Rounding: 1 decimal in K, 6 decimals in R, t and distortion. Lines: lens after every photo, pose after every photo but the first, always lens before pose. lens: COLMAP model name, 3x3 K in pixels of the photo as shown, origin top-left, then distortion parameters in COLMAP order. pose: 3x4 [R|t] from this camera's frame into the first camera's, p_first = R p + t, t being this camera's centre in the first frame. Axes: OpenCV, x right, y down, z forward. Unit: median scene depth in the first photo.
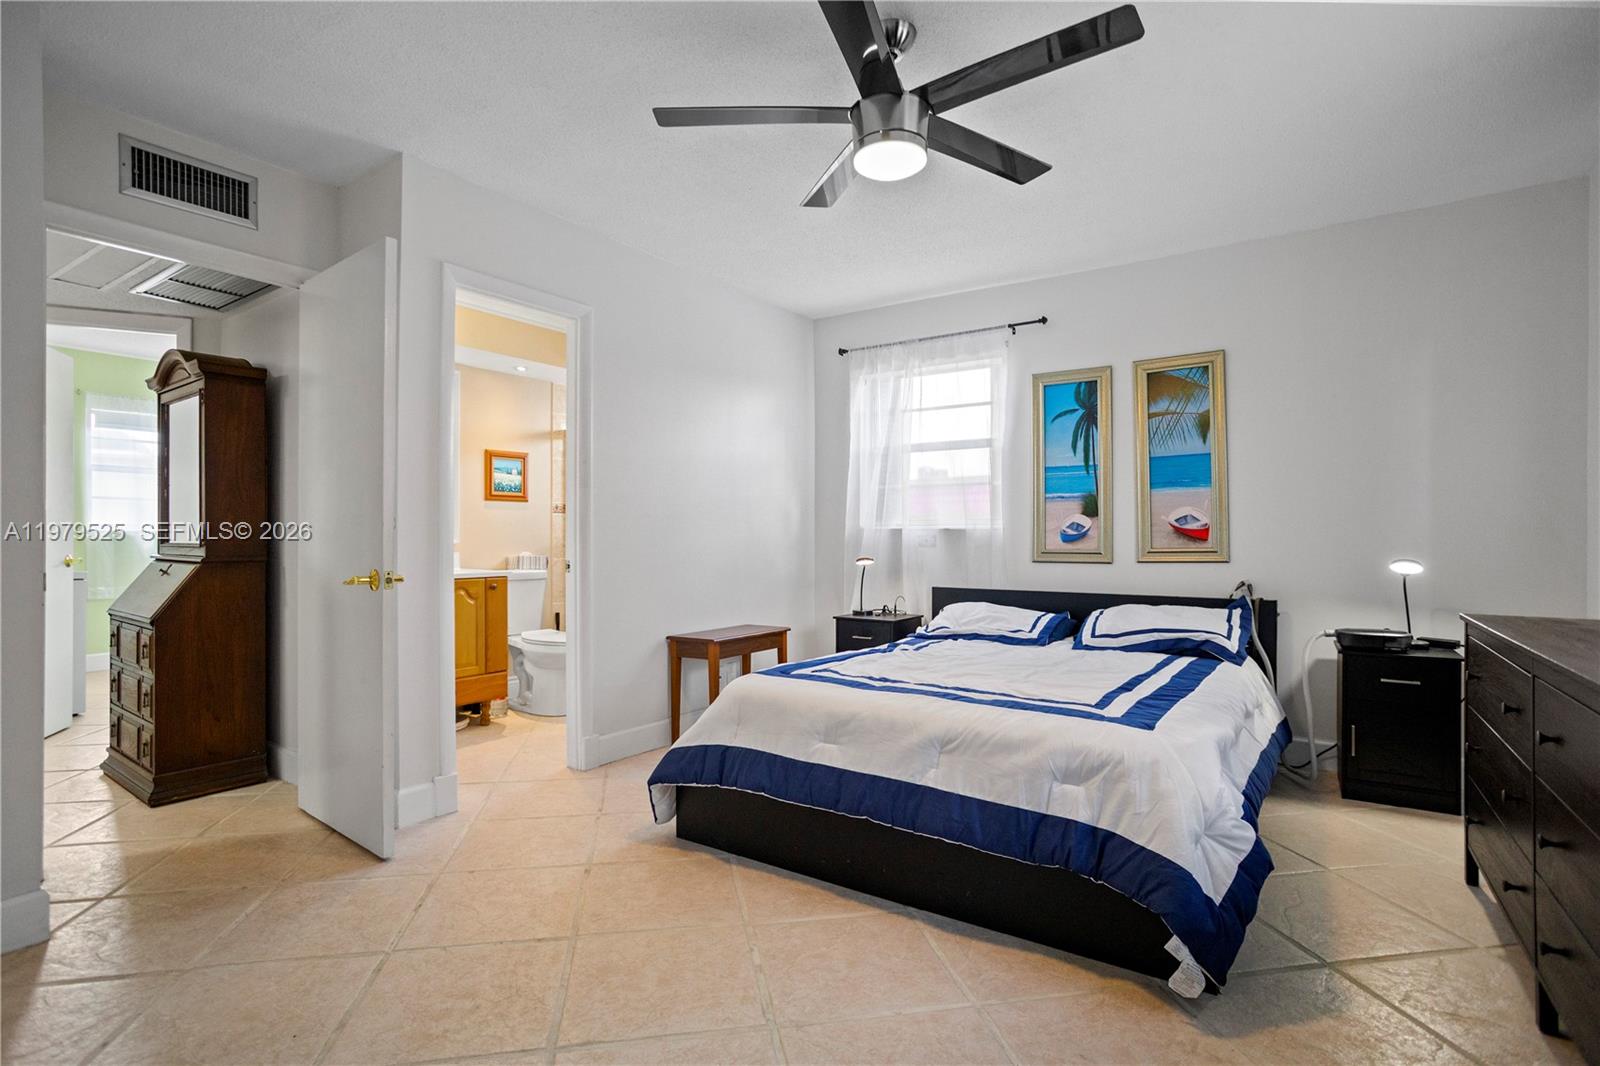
lens RADIAL K [[796.7, 0, 800.0], [0, 796.7, 533.0], [0, 0, 1]] dist [-0.056118, 0.035993]
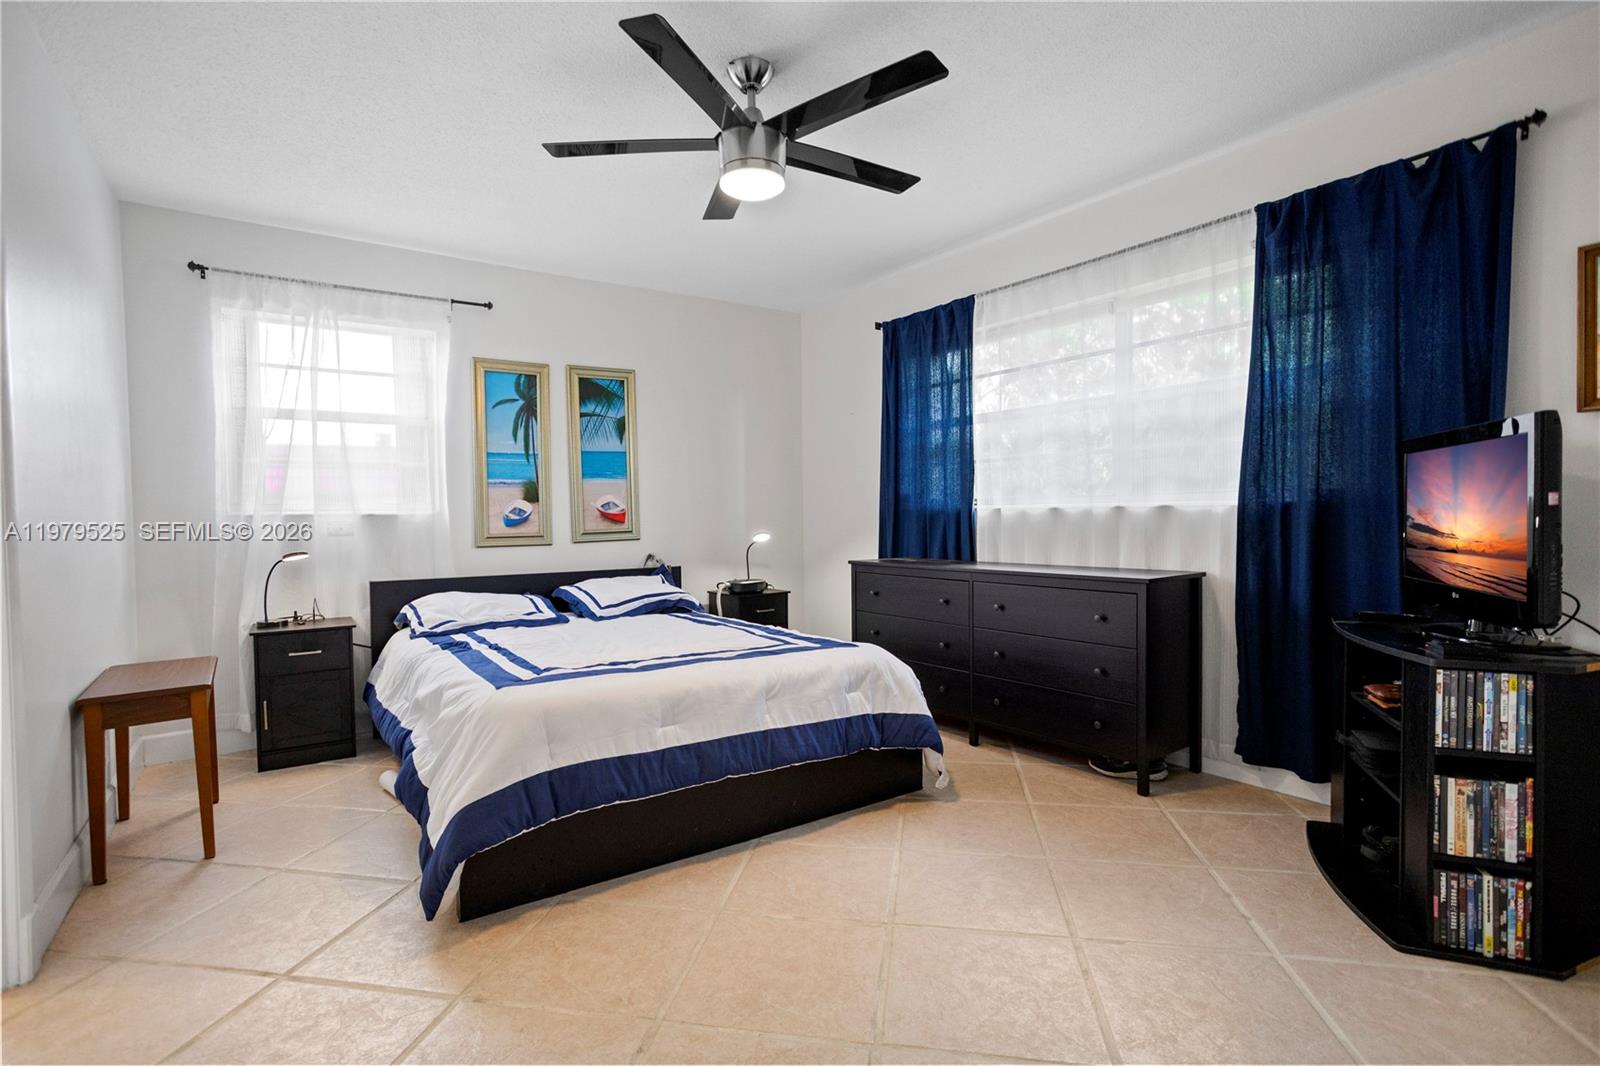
lens RADIAL K [[774.8, 0, 792.4], [0, 774.8, 539.0], [0, 0, 1]] dist [-0.051726, 0.029508]
pose [[0.339683, -0.033109, 0.939957, -0.501674], [0.009042, 0.999449, 0.031937, -0.001015], [-0.940497, -0.002350, 0.339795, 0.317697]]
